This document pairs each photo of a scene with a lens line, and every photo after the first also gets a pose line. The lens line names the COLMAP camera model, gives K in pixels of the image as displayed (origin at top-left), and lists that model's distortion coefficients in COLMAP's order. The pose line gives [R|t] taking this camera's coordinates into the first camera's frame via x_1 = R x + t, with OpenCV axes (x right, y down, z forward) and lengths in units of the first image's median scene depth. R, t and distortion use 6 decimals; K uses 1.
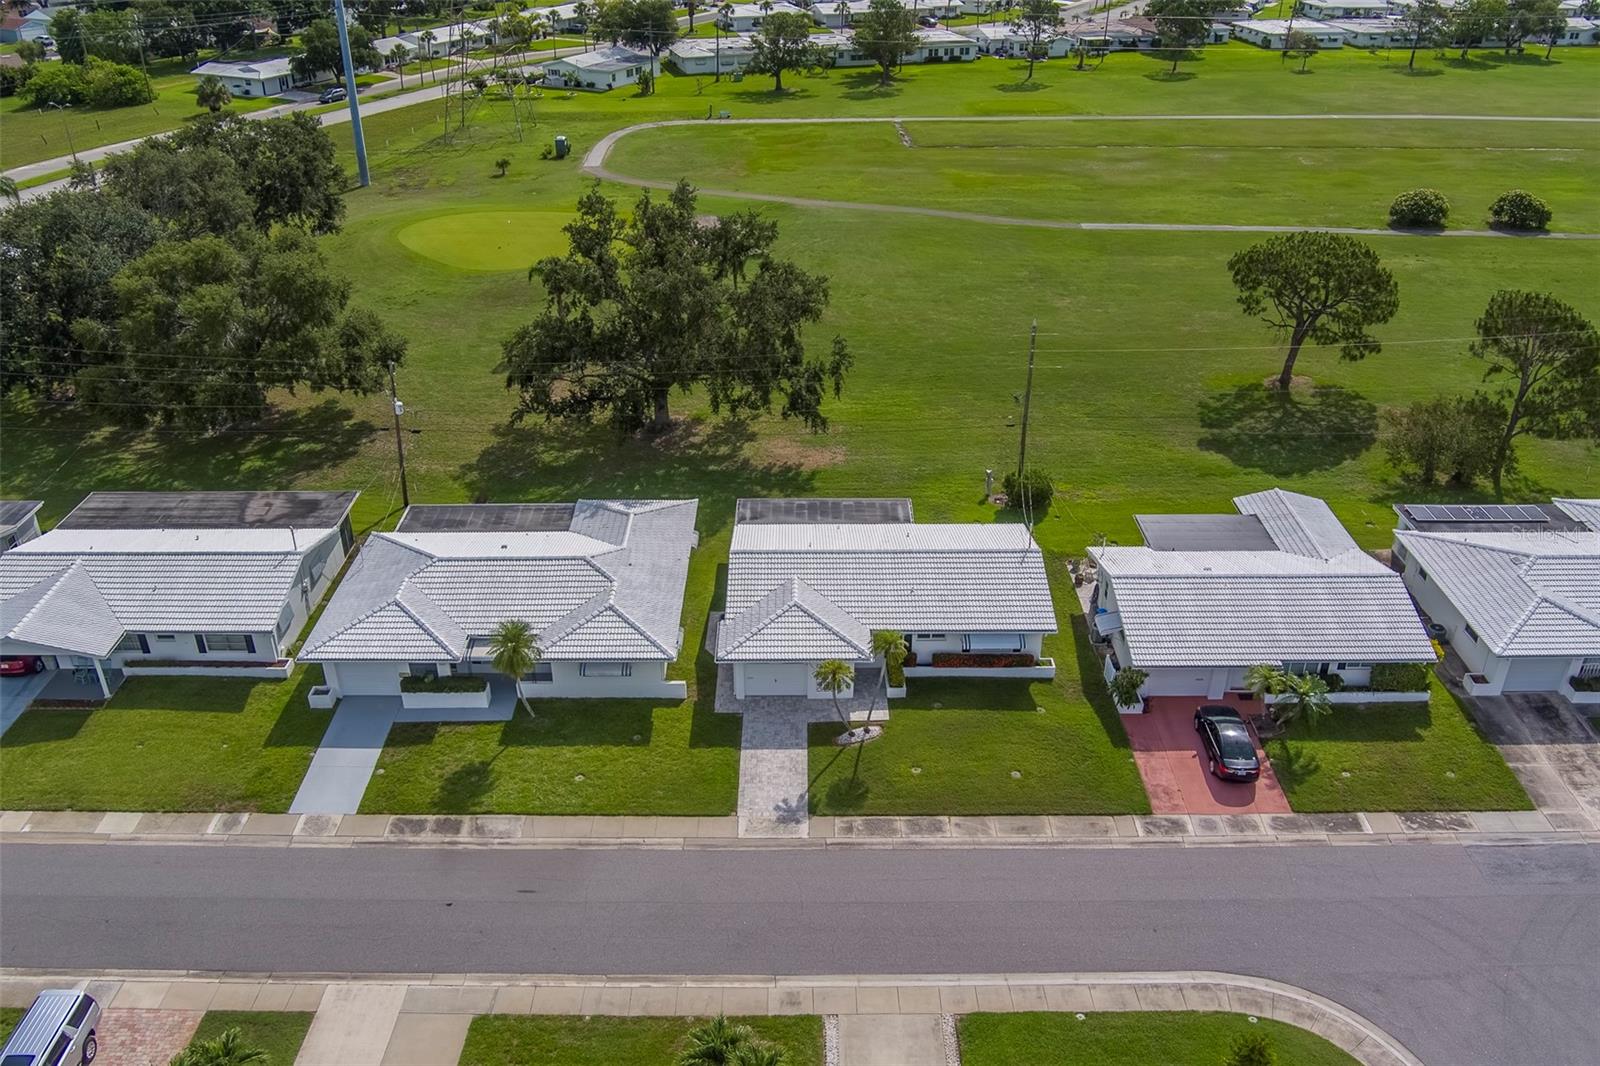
lens RADIAL K [[1304.6, 0, 806.7], [0, 1304.6, 540.9], [0, 0, 1]] dist [-0.085949, 0.056454]
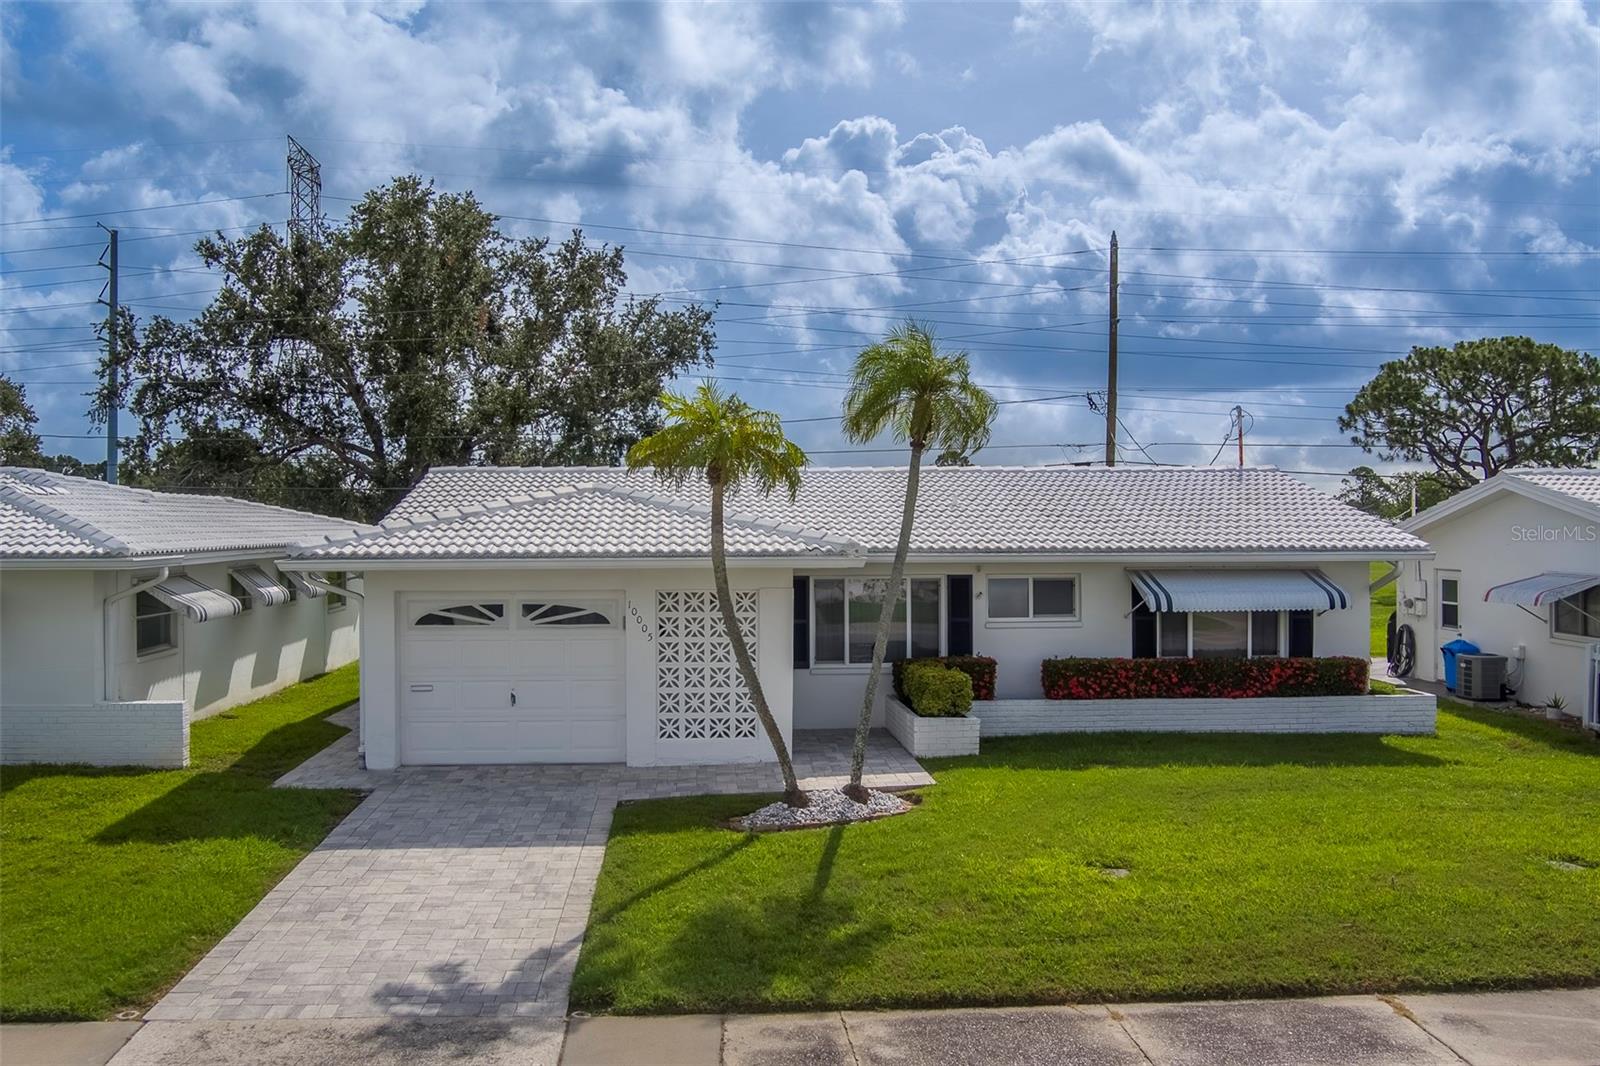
lens RADIAL K [[1304.6, 0, 806.7], [0, 1304.6, 540.9], [0, 0, 1]] dist [-0.085949, 0.056454]
pose [[0.996845, 0.011217, 0.078576, 0.017889], [0.027098, 0.882390, -0.469737, 0.226718], [-0.074604, 0.470384, 0.879302, 0.790949]]
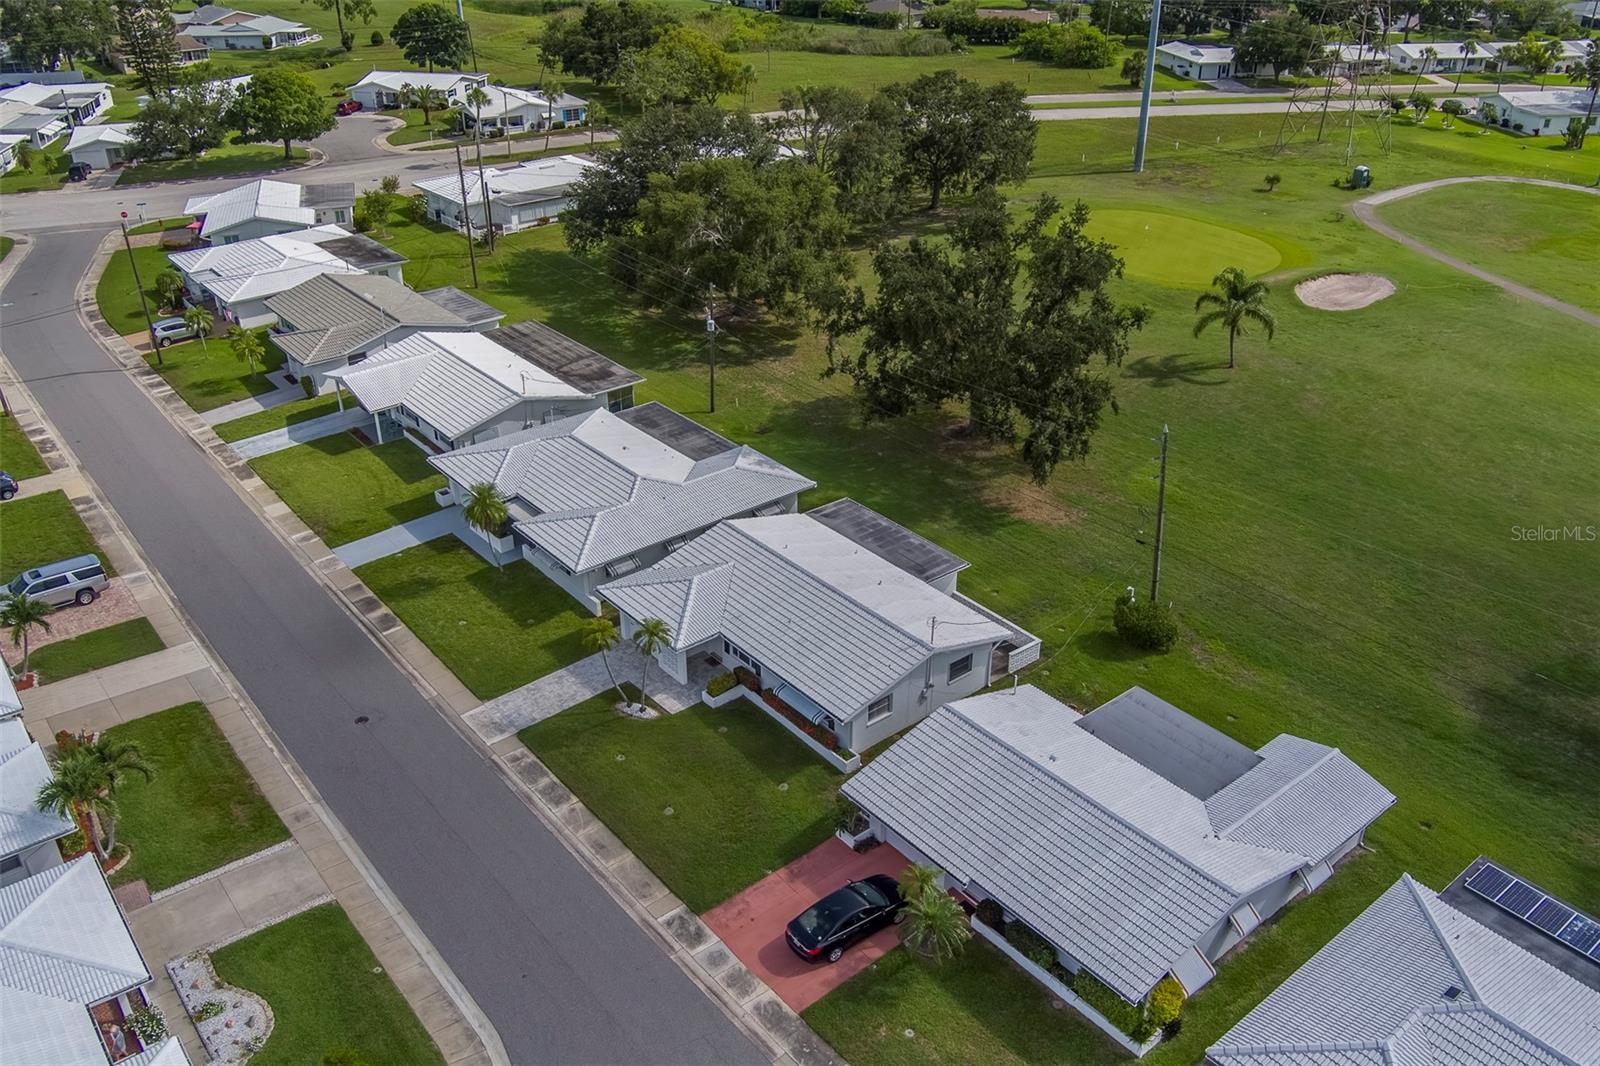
lens RADIAL K [[1304.6, 0, 806.7], [0, 1304.6, 540.9], [0, 0, 1]] dist [-0.085949, 0.056454]
pose [[0.629670, 0.376382, -0.679597, 0.796661], [-0.374608, 0.913479, 0.158826, -0.191154], [0.680577, 0.154575, 0.716186, 0.348883]]
